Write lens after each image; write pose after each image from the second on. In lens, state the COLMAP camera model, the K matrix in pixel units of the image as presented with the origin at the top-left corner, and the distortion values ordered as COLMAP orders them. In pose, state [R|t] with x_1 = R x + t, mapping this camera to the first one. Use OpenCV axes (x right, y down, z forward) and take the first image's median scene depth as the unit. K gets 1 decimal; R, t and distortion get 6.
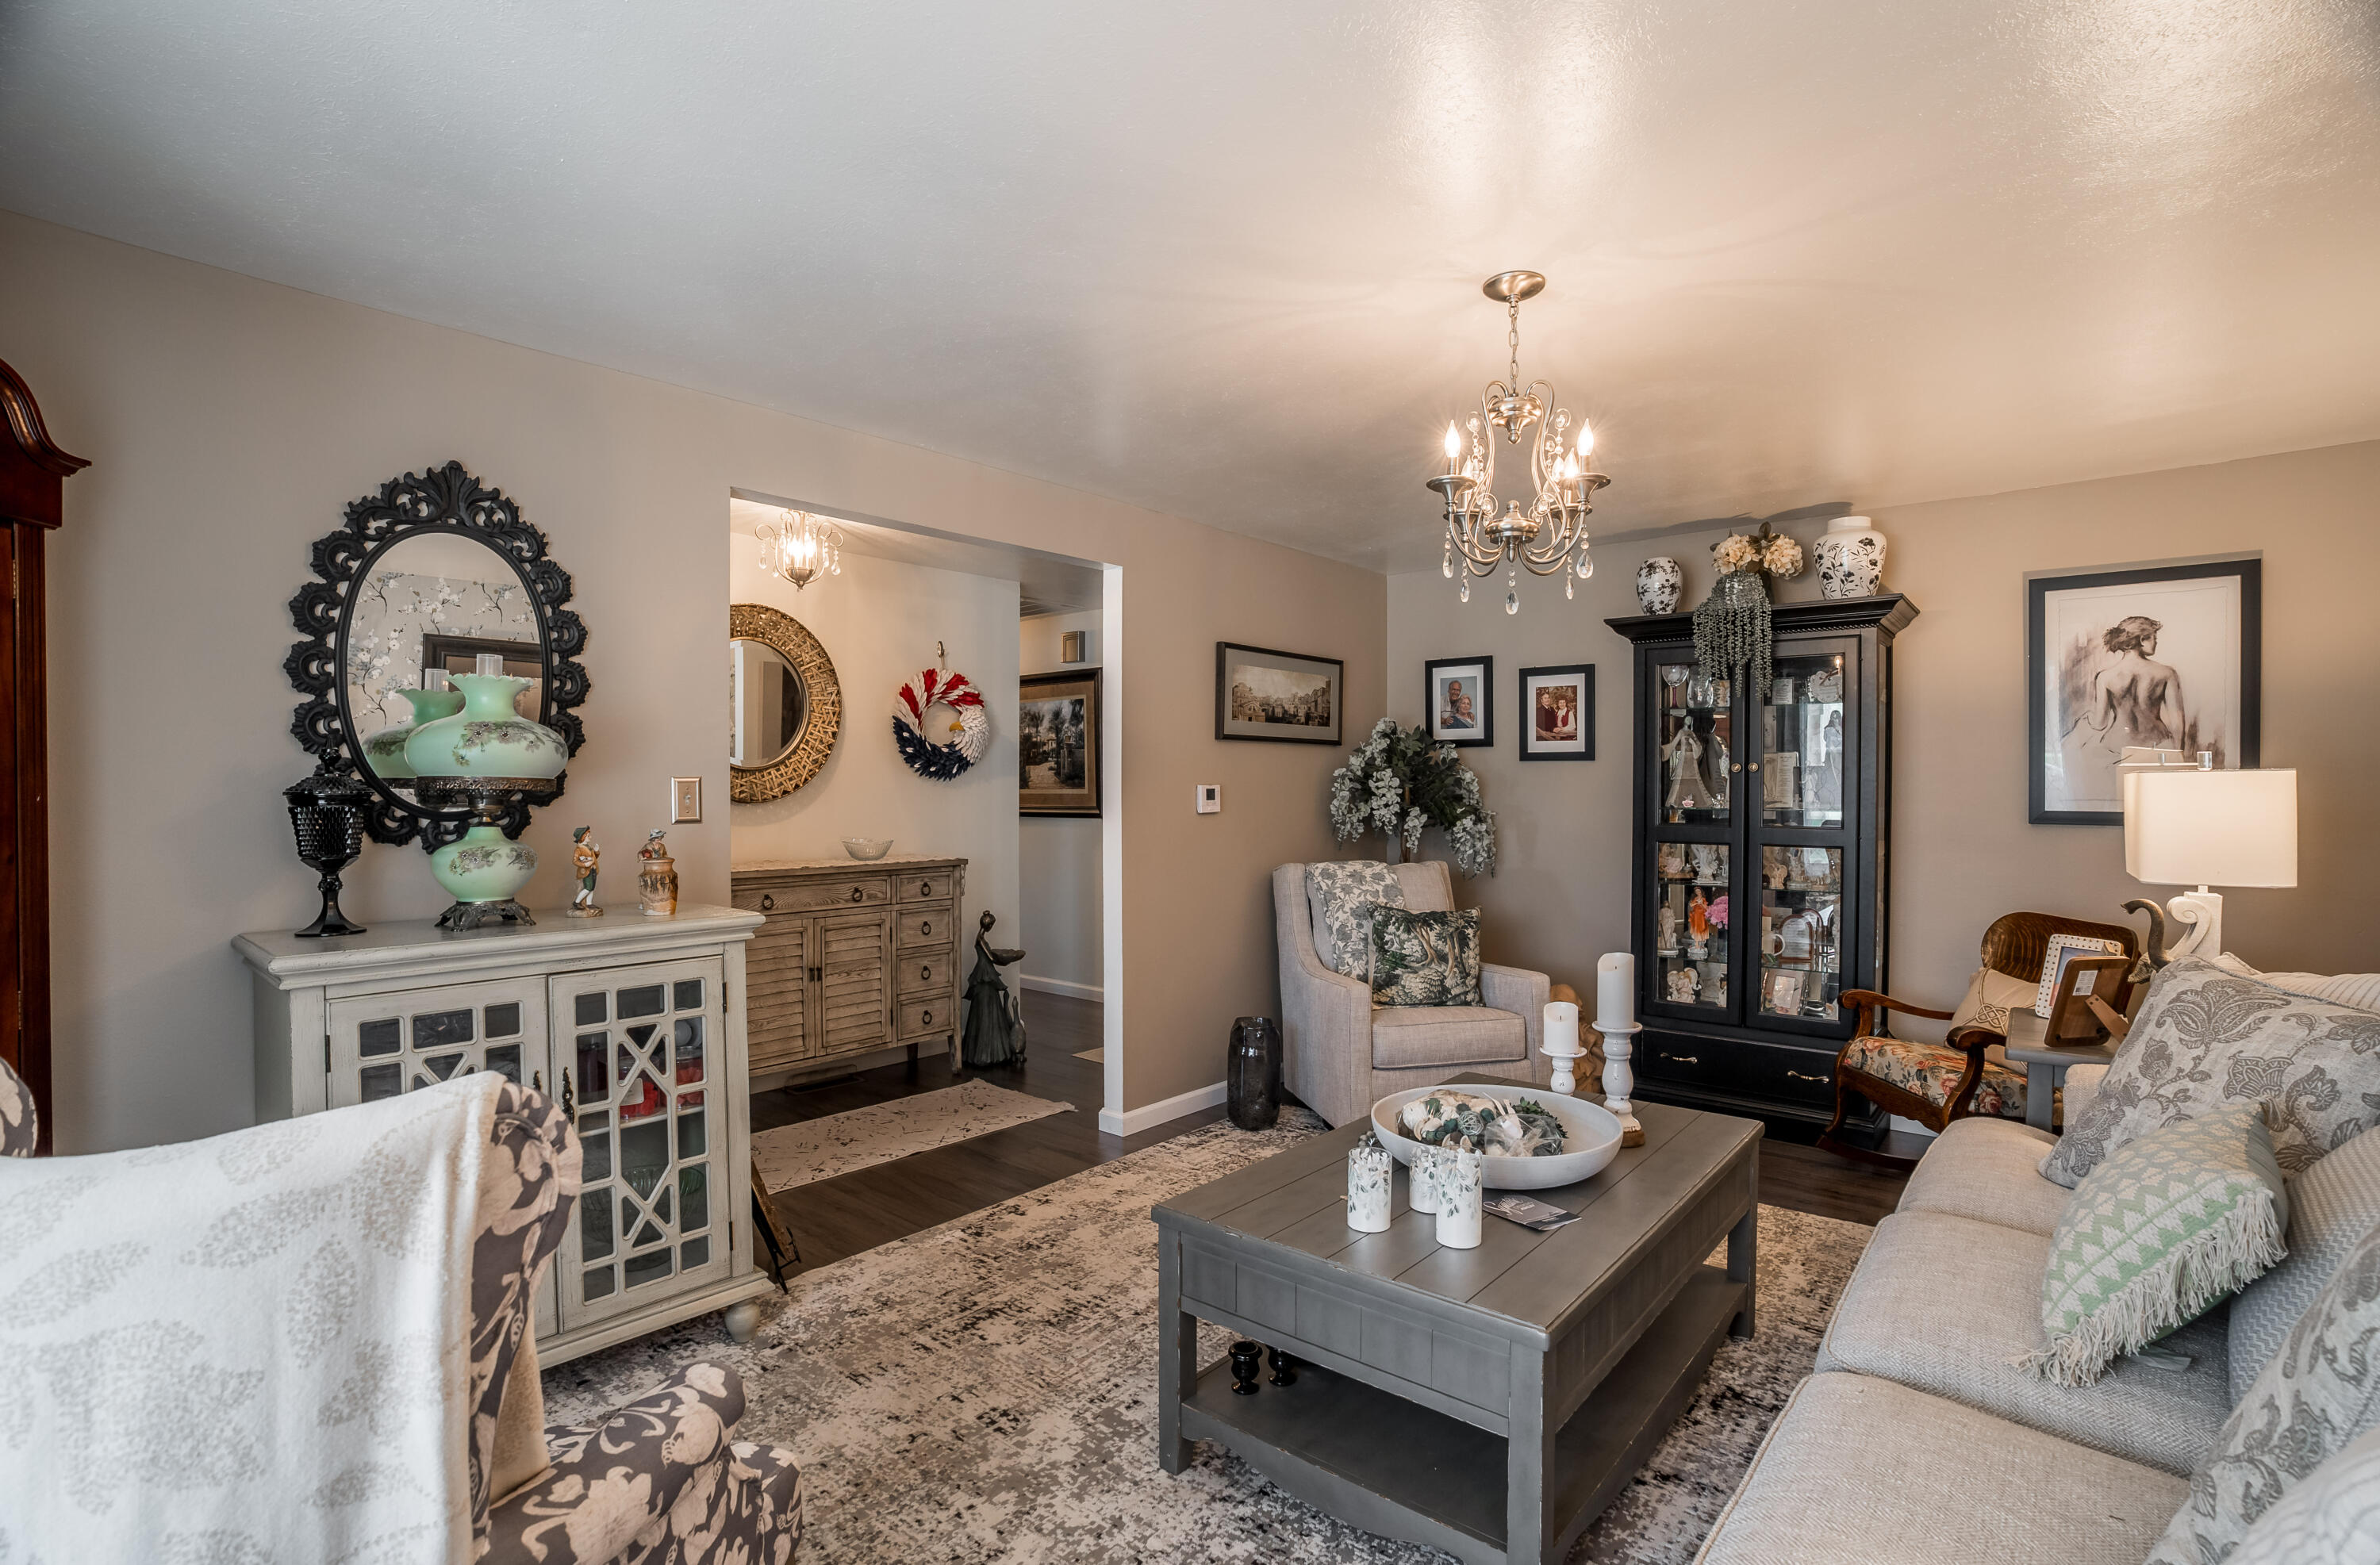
lens RADIAL K [[1101.6, 0, 1192.5], [0, 1101.6, 792.4], [0, 0, 1]] dist [-0.000116, 0.000013]
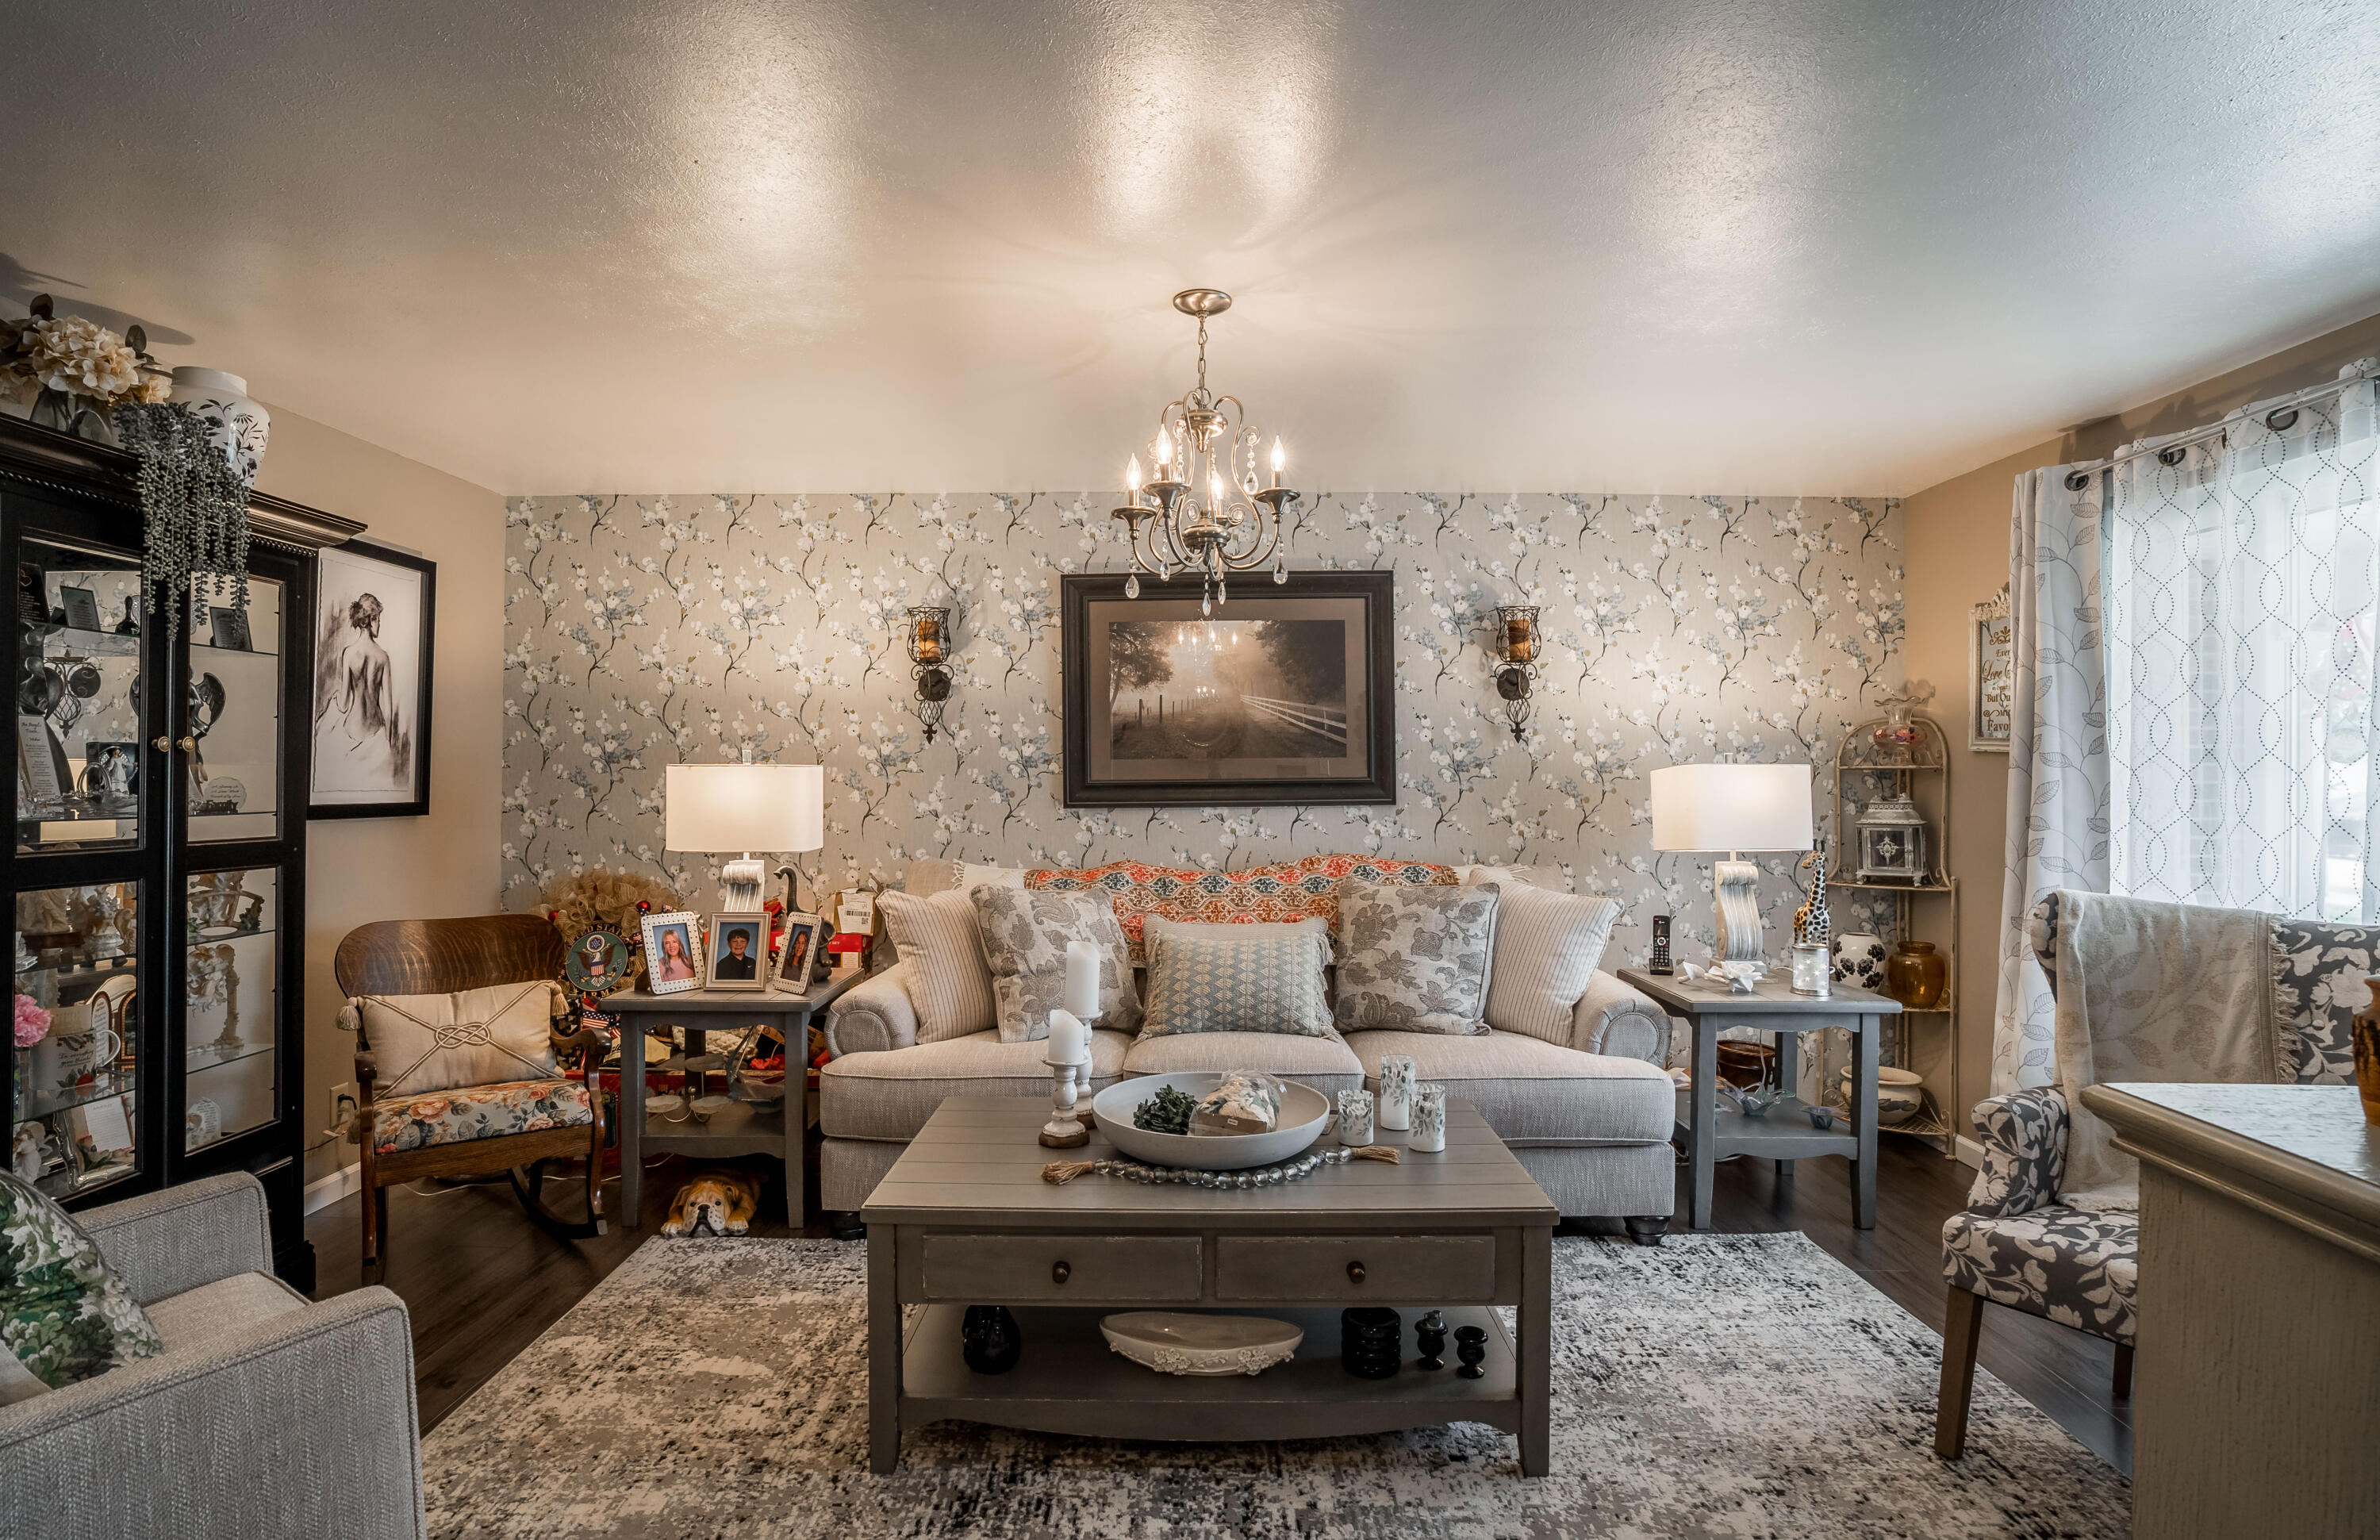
lens RADIAL K [[1222.9, 0, 1192.0], [0, 1222.9, 775.0], [0, 0, 1]] dist [-0.000507, -0.000063]
pose [[-0.642419, -0.000437, 0.766353, -0.385228], [0.001203, 0.999998, 0.001578, -0.007150], [-0.766352, 0.001936, -0.642418, 1.134561]]
